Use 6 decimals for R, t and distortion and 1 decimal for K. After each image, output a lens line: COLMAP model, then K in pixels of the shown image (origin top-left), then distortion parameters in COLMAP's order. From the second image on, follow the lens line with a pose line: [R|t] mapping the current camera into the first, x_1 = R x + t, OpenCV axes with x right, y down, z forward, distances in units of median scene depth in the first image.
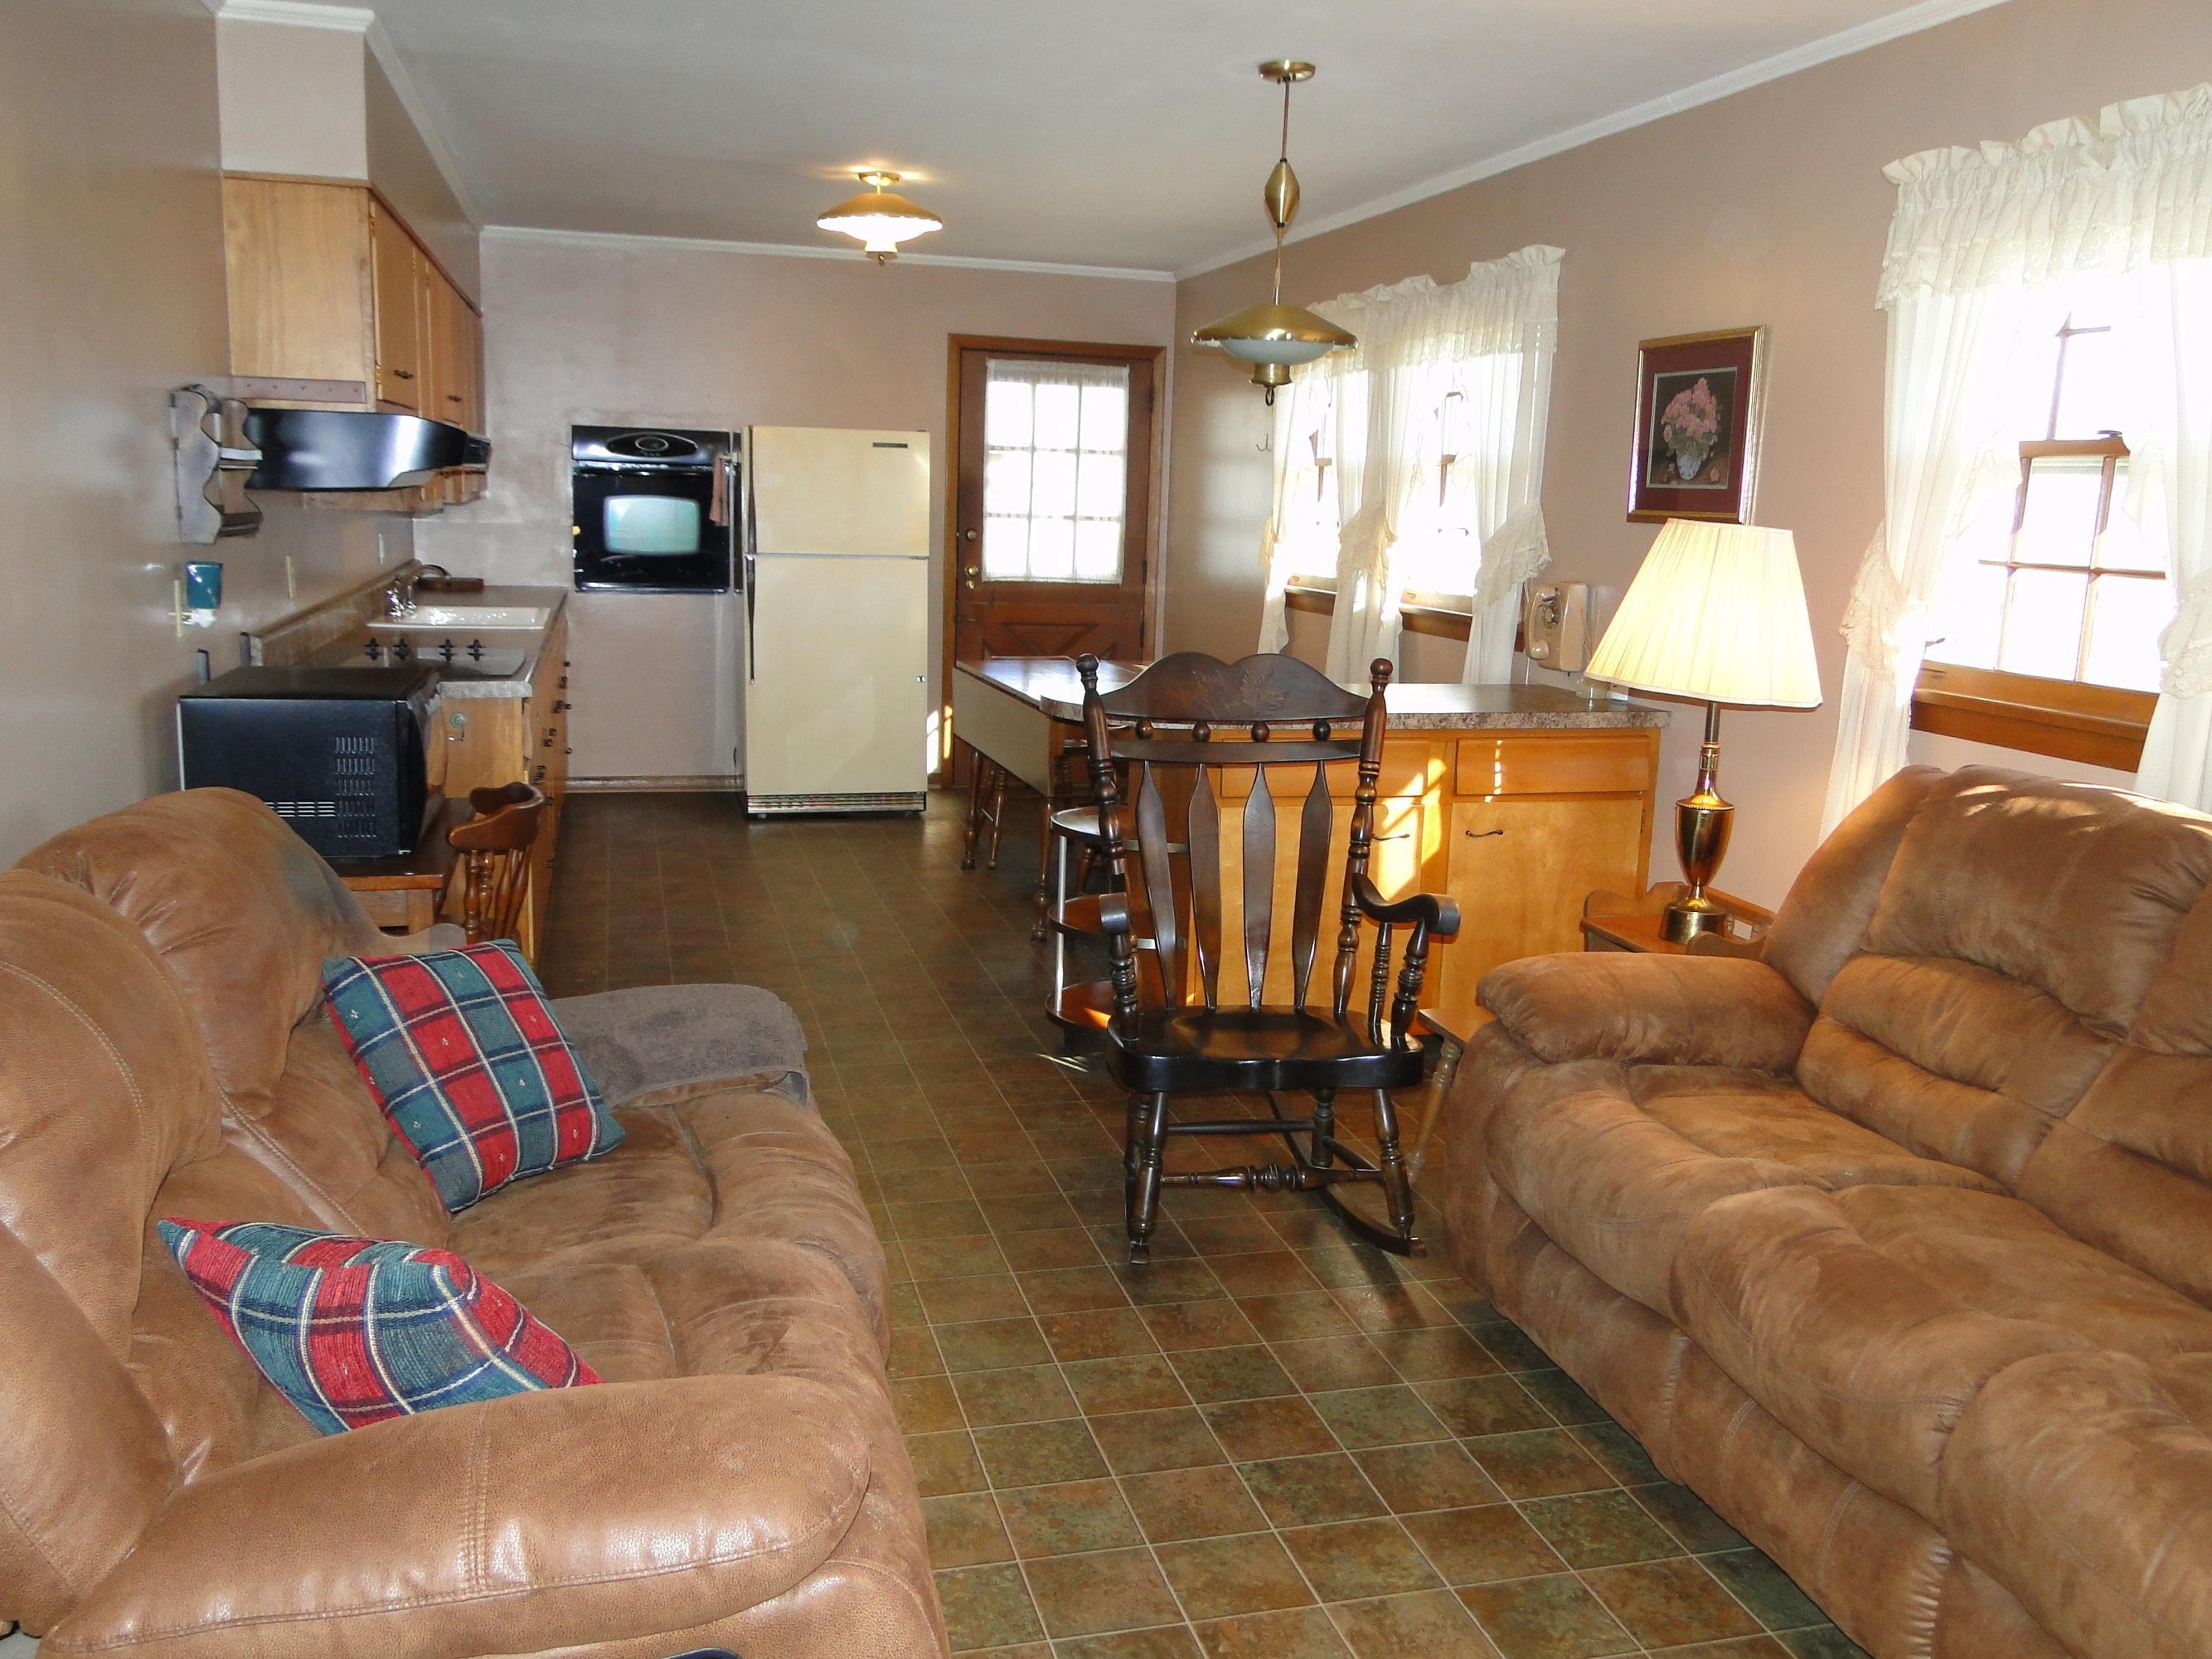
lens RADIAL K [[1852.2, 0, 1106.0], [0, 1852.2, 829.5], [0, 0, 1]] dist [0.016834, 0.005844]
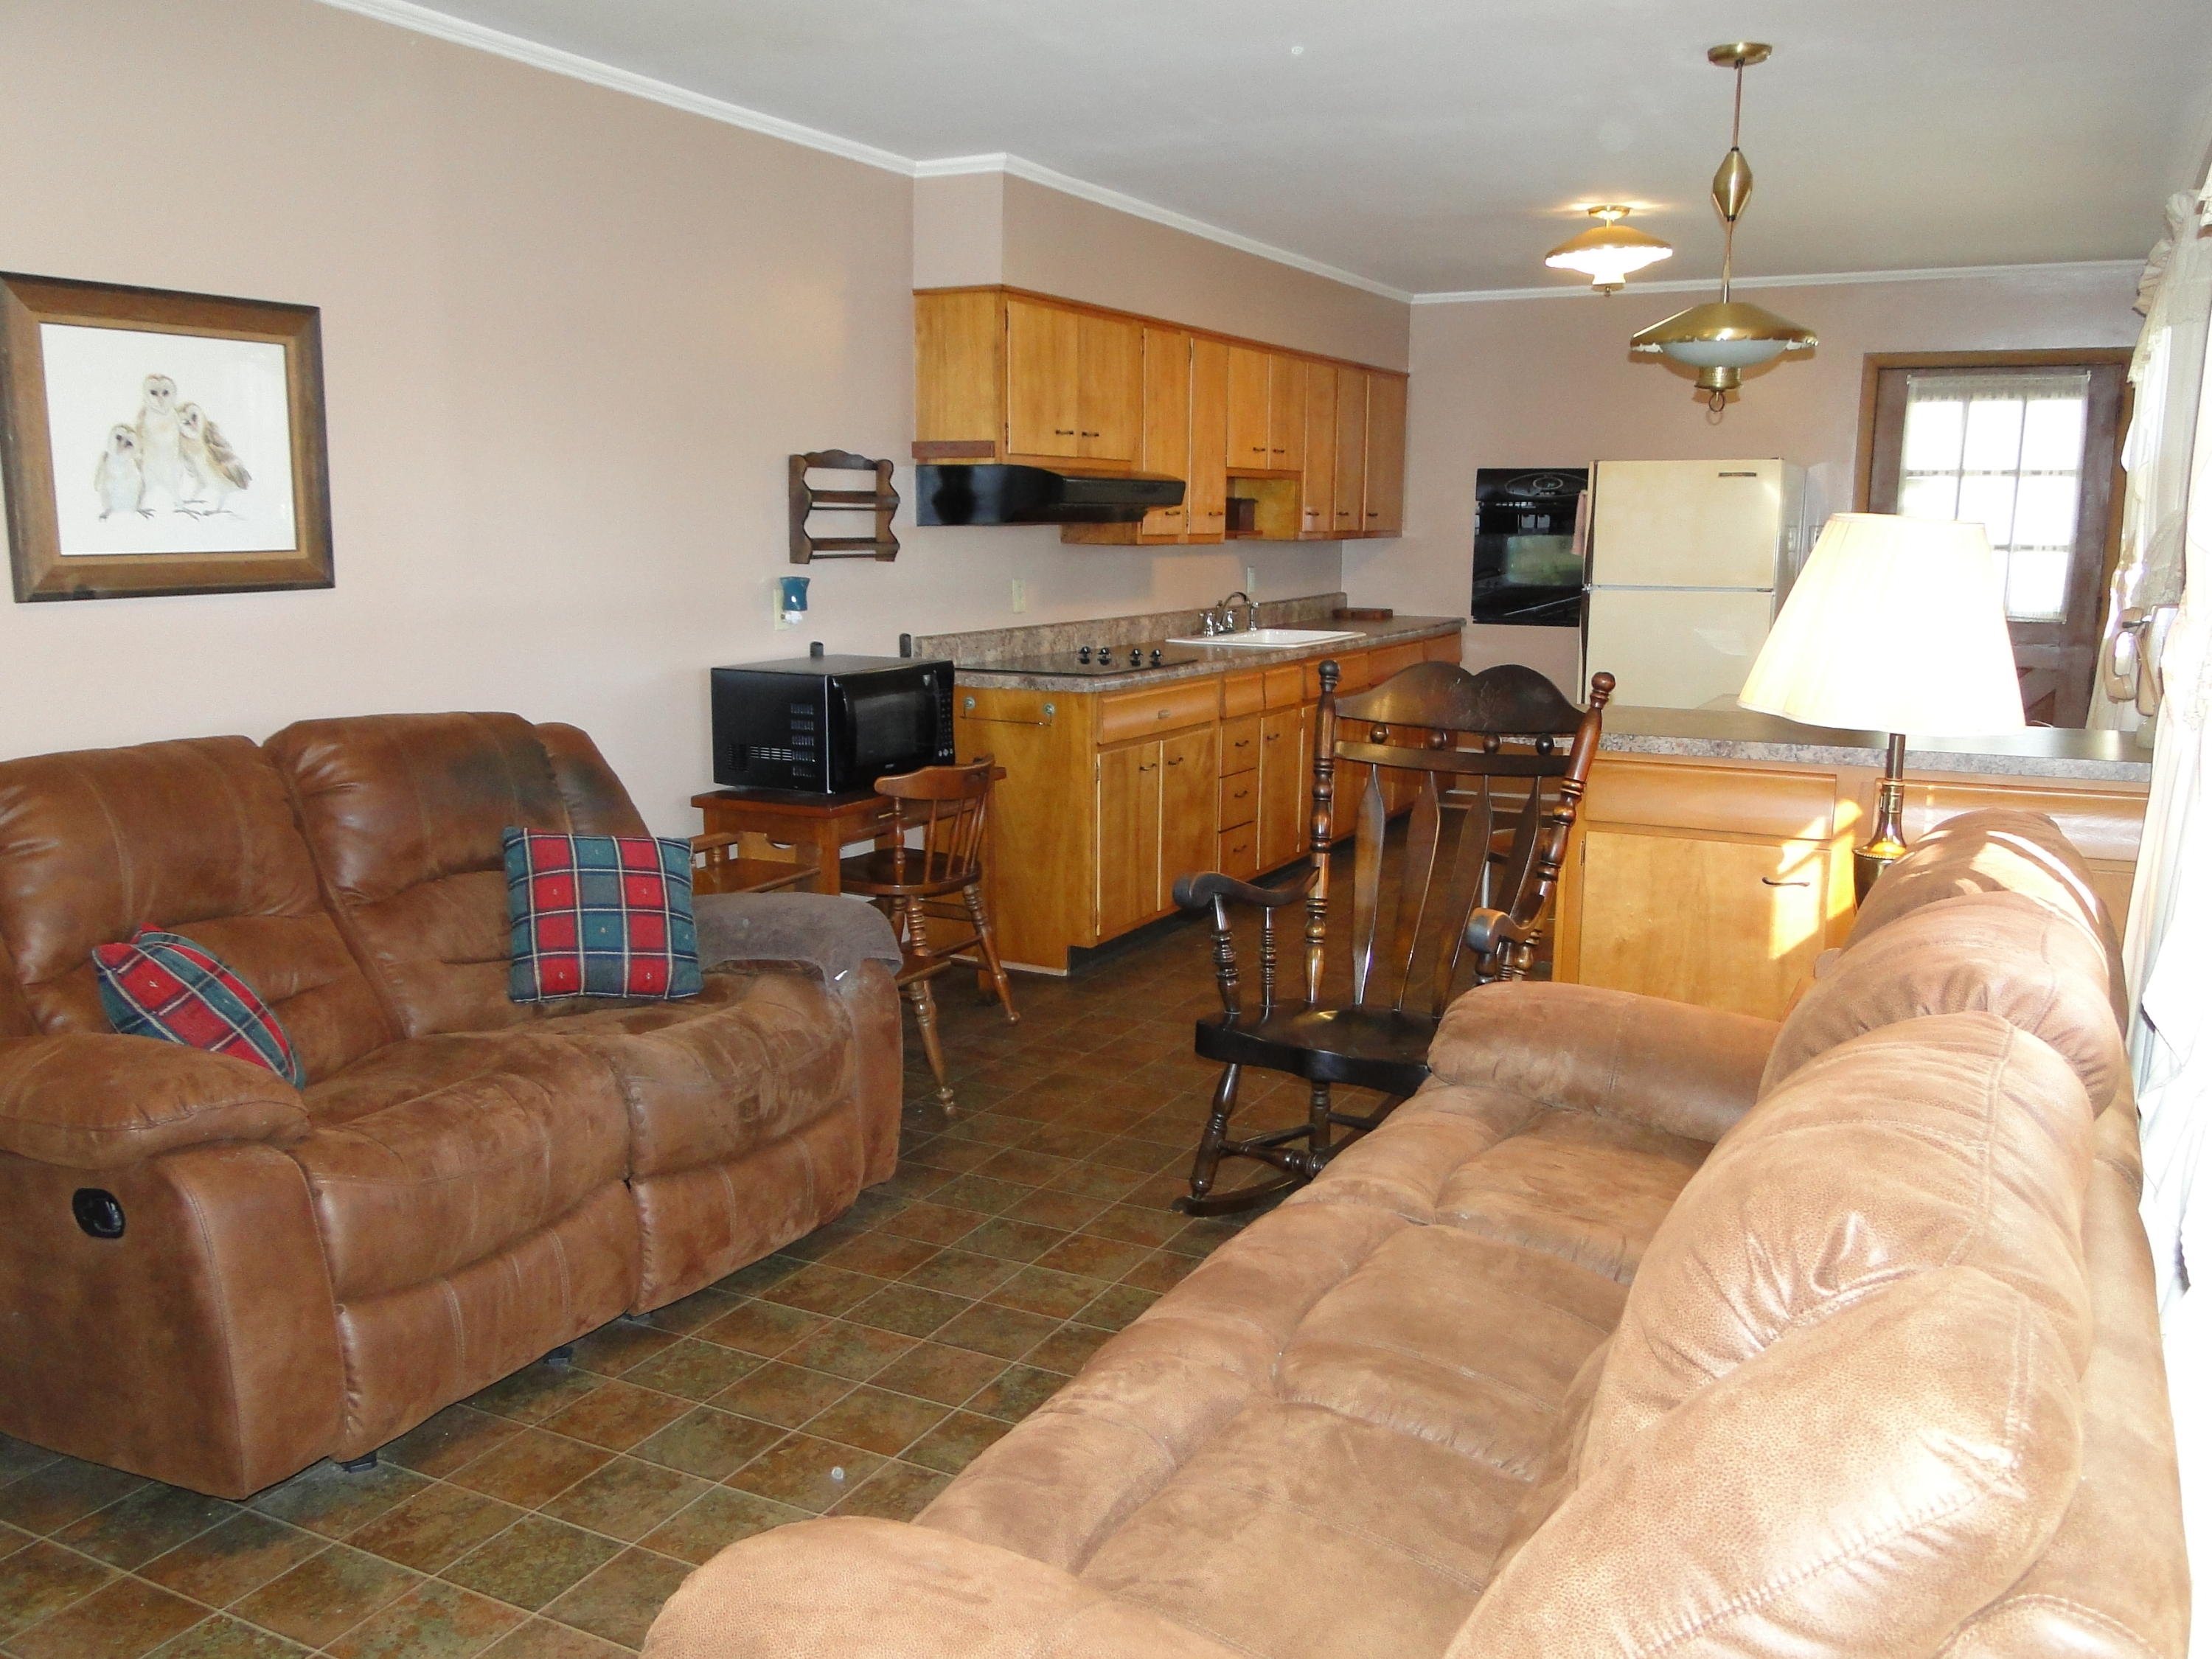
lens RADIAL K [[1844.6, 0, 1106.0], [0, 1844.6, 829.5], [0, 0, 1]] dist [0.014090, -0.000081]
pose [[0.738222, 0.086701, -0.668963, 0.314168], [-0.106276, 0.994269, 0.011583, 0.001672], [0.666134, 0.062543, 0.743205, 0.072437]]
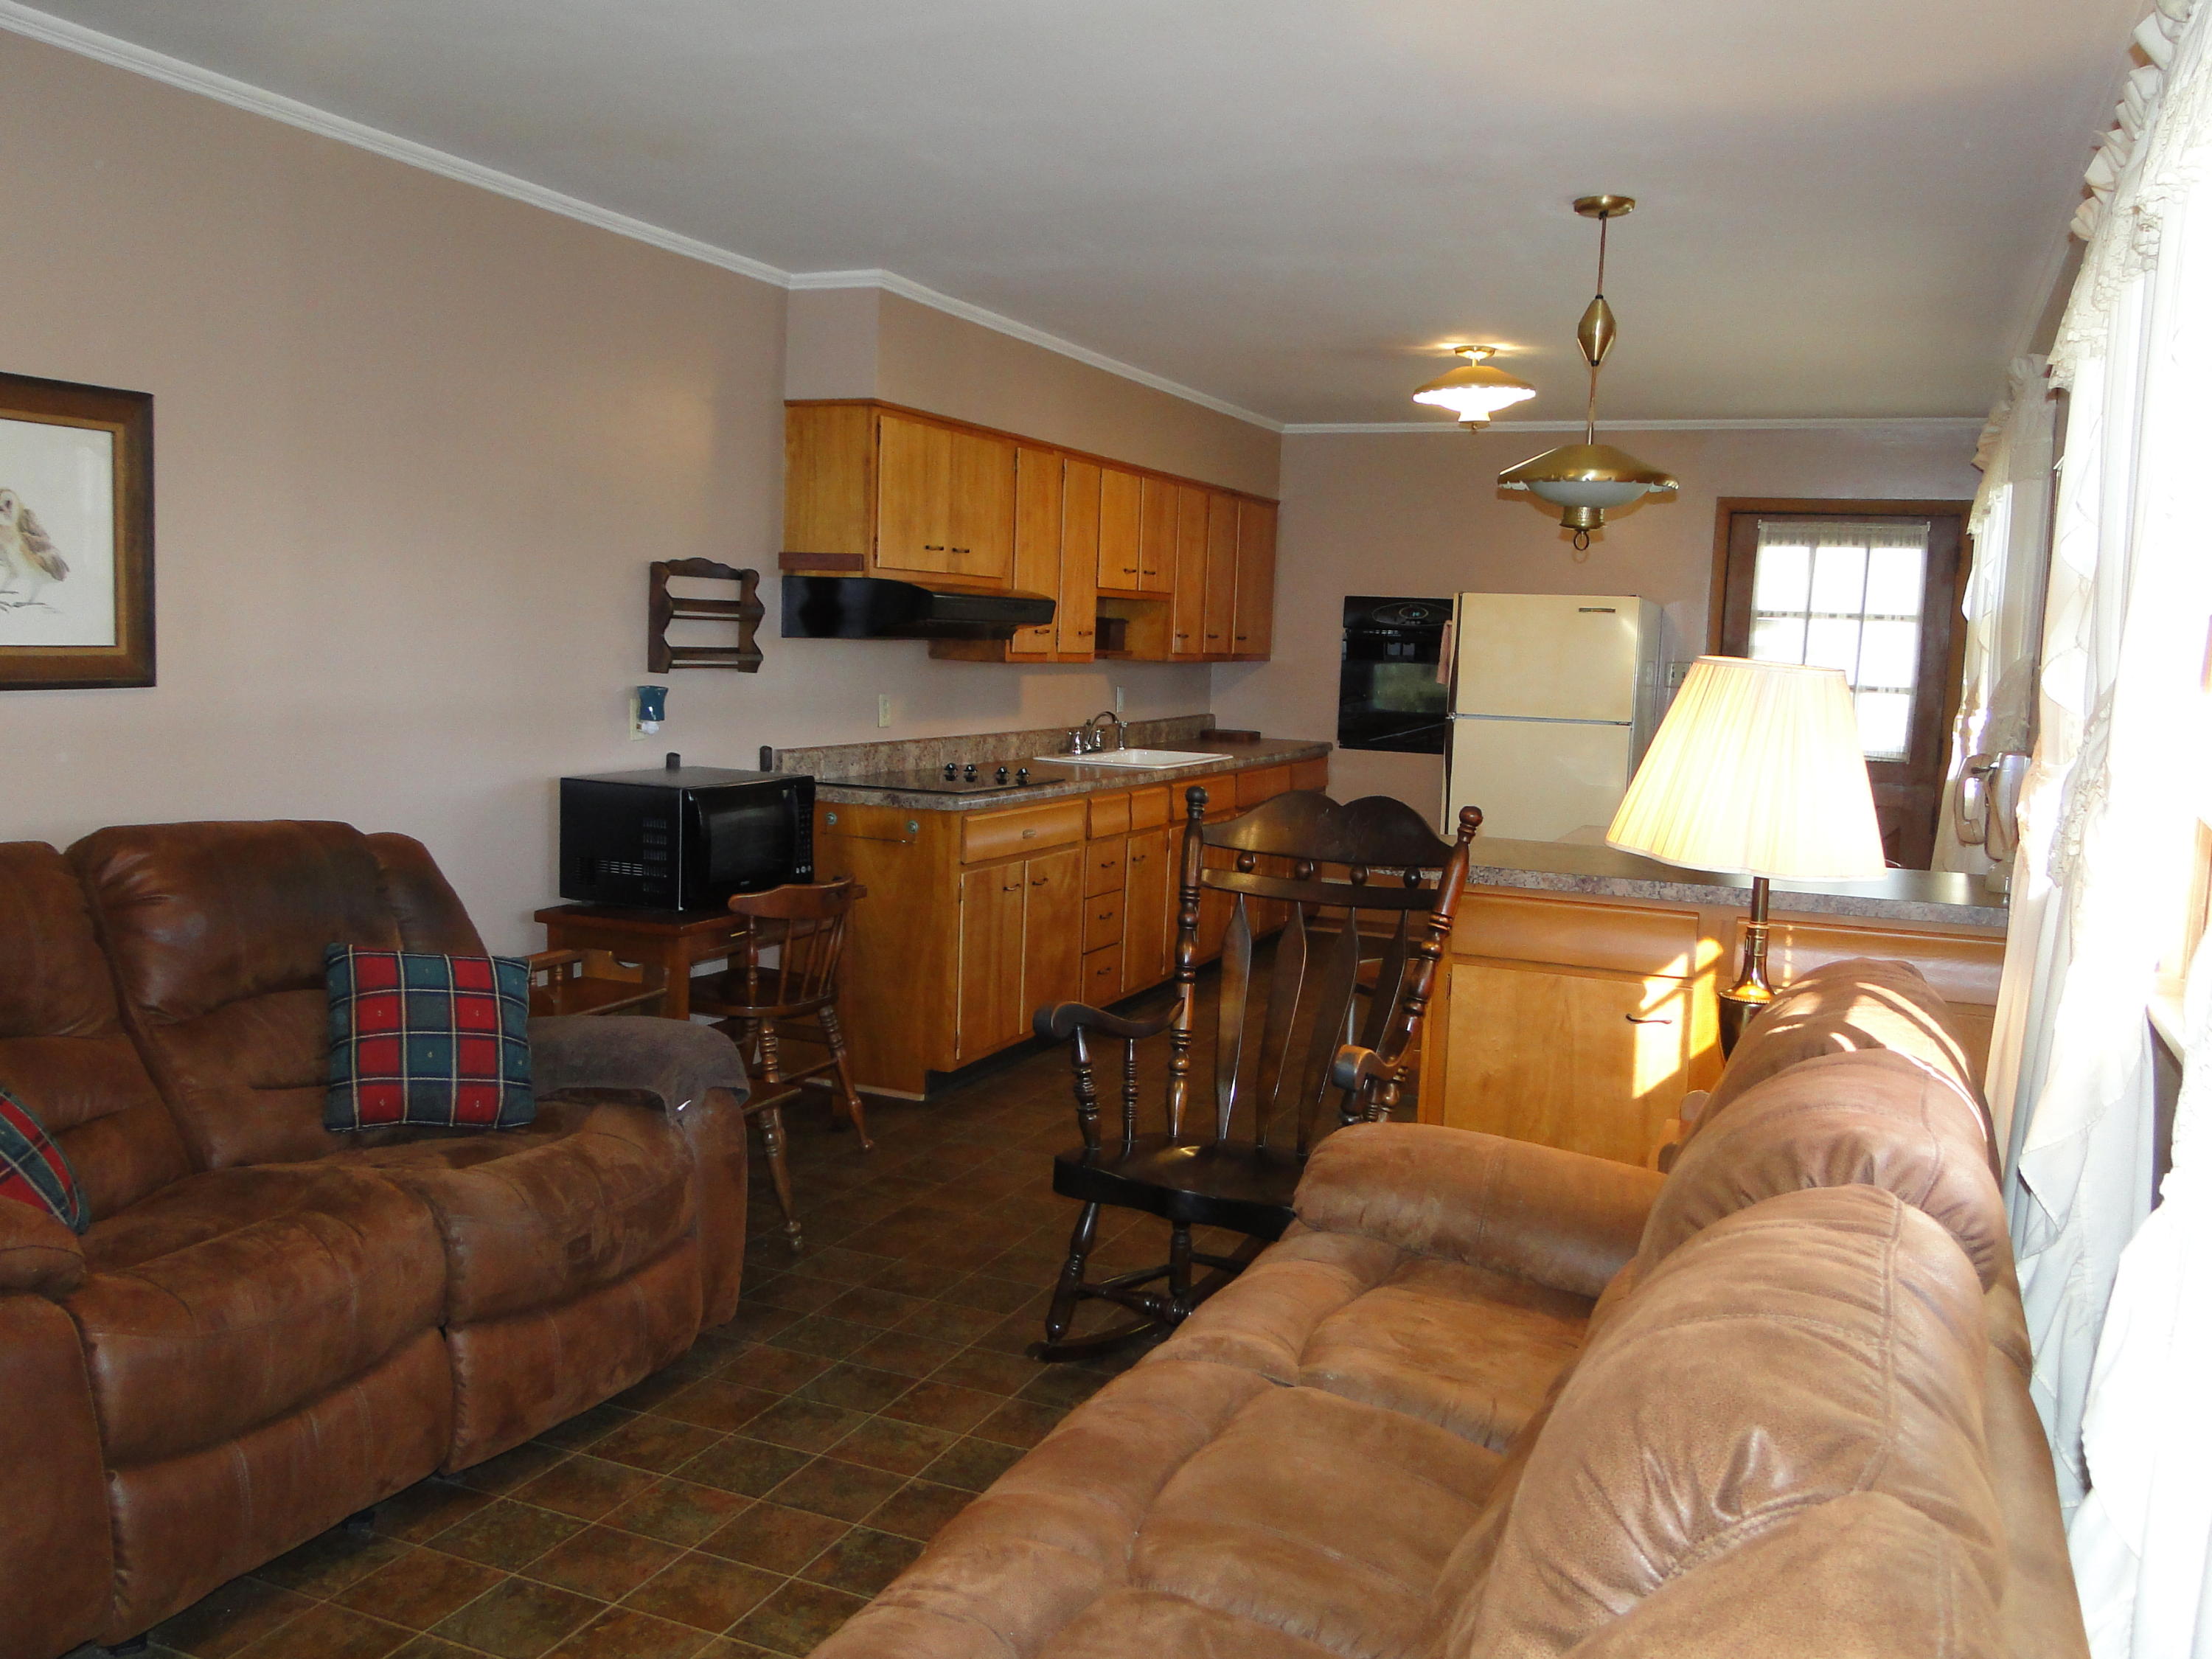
lens RADIAL K [[1844.6, 0, 1106.0], [0, 1844.6, 829.5], [0, 0, 1]] dist [0.014090, -0.000081]
pose [[0.783445, 0.062619, -0.618298, 0.305981], [-0.124018, 0.990652, -0.056813, -0.002578], [0.608961, 0.121190, 0.783888, 0.082536]]
